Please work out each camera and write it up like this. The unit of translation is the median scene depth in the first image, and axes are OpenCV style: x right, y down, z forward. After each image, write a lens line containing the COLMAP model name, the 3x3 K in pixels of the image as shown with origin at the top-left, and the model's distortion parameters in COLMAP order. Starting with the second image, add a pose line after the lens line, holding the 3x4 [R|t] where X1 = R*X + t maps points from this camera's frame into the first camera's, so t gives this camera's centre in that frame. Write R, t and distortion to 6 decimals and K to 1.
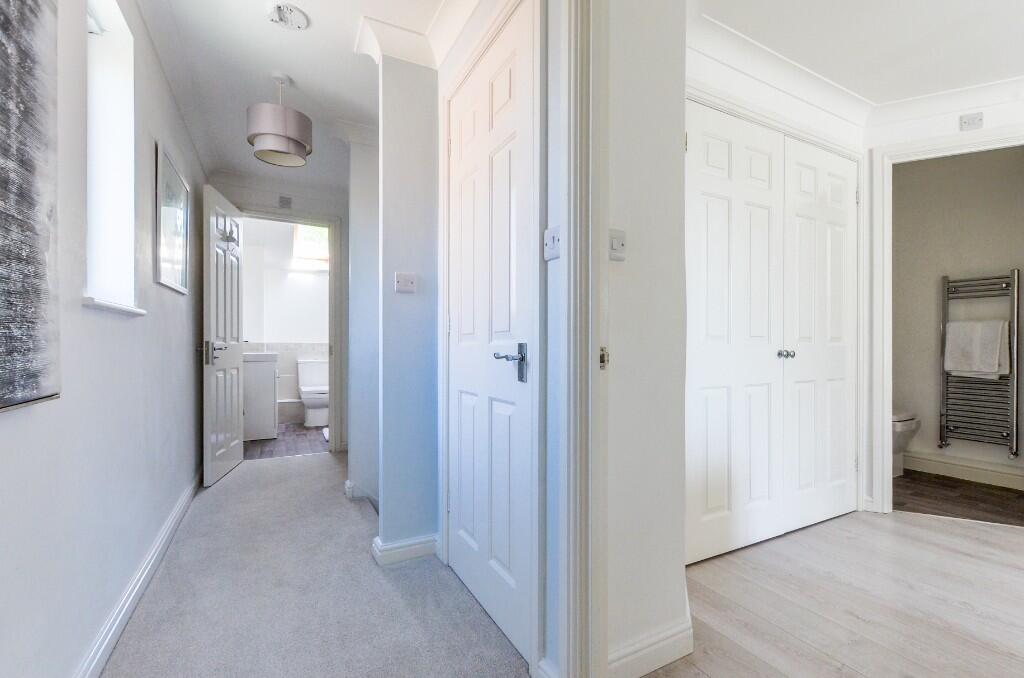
lens RADIAL K [[456.3, 0, 532.2], [0, 456.3, 342.4], [0, 0, 1]] dist [0.007869, -0.002500]
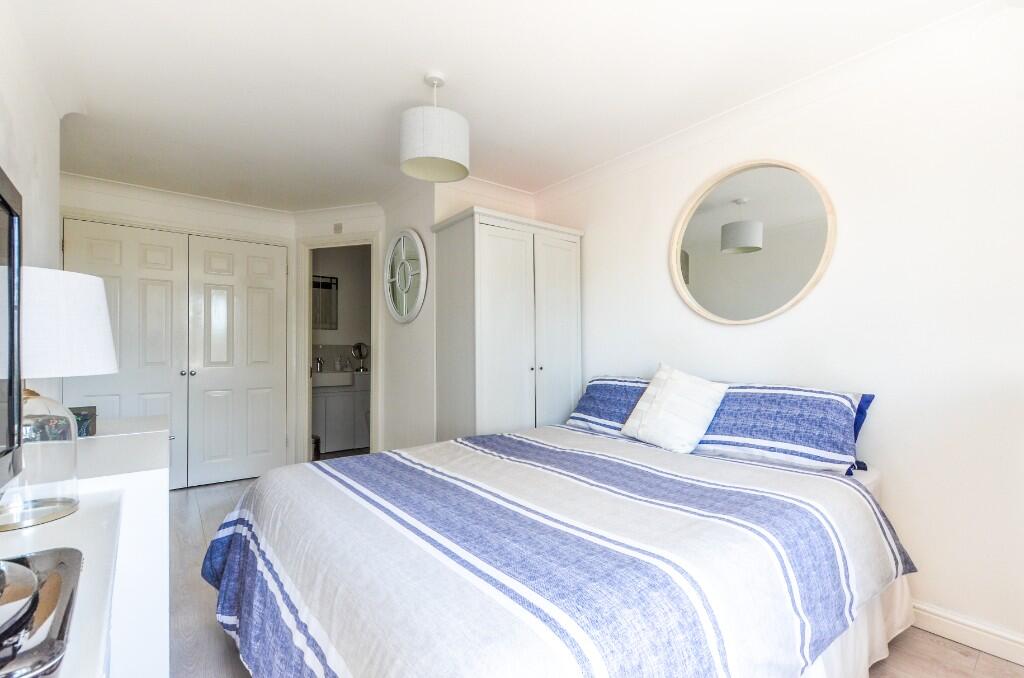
lens RADIAL K [[456.3, 0, 520.0], [0, 456.3, 342.3], [0, 0, 1]] dist [0.007869, -0.002500]
pose [[0.993995, -0.000062, 0.109424, 1.630281], [0.002509, 0.999750, -0.022227, -0.047629], [-0.109395, 0.022368, 0.993747, -0.759840]]
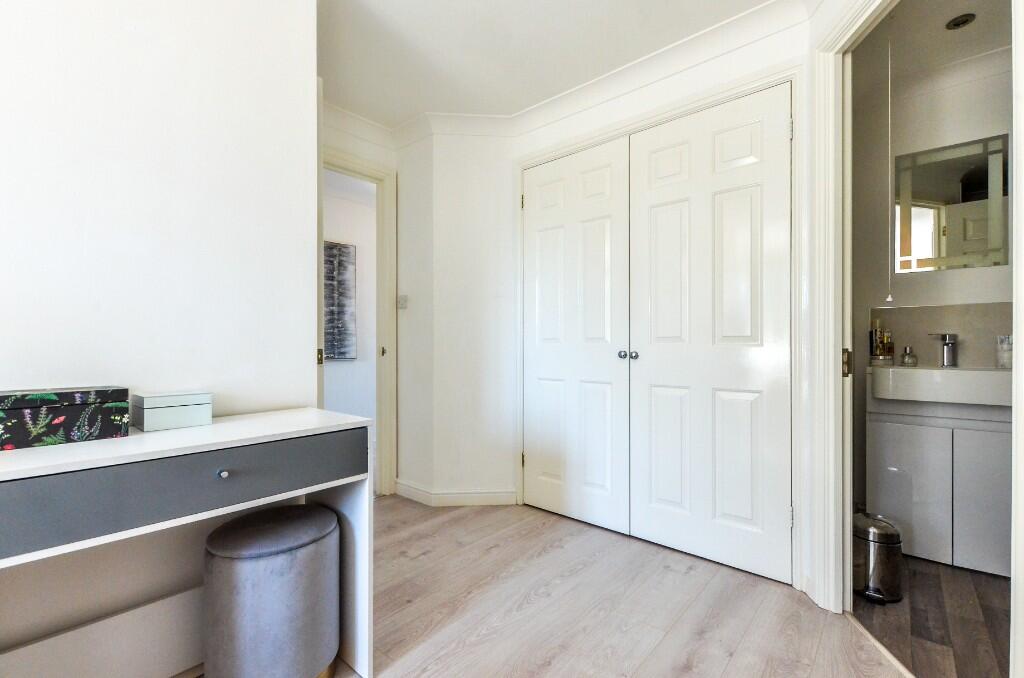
lens RADIAL K [[456.3, 0, 507.9], [0, 456.3, 344.5], [0, 0, 1]] dist [0.007869, -0.002500]
pose [[0.335699, -0.000257, -0.941969, 1.498649], [0.005846, 0.999981, 0.001810, -0.001732], [0.941951, -0.006114, 0.335695, 0.447722]]
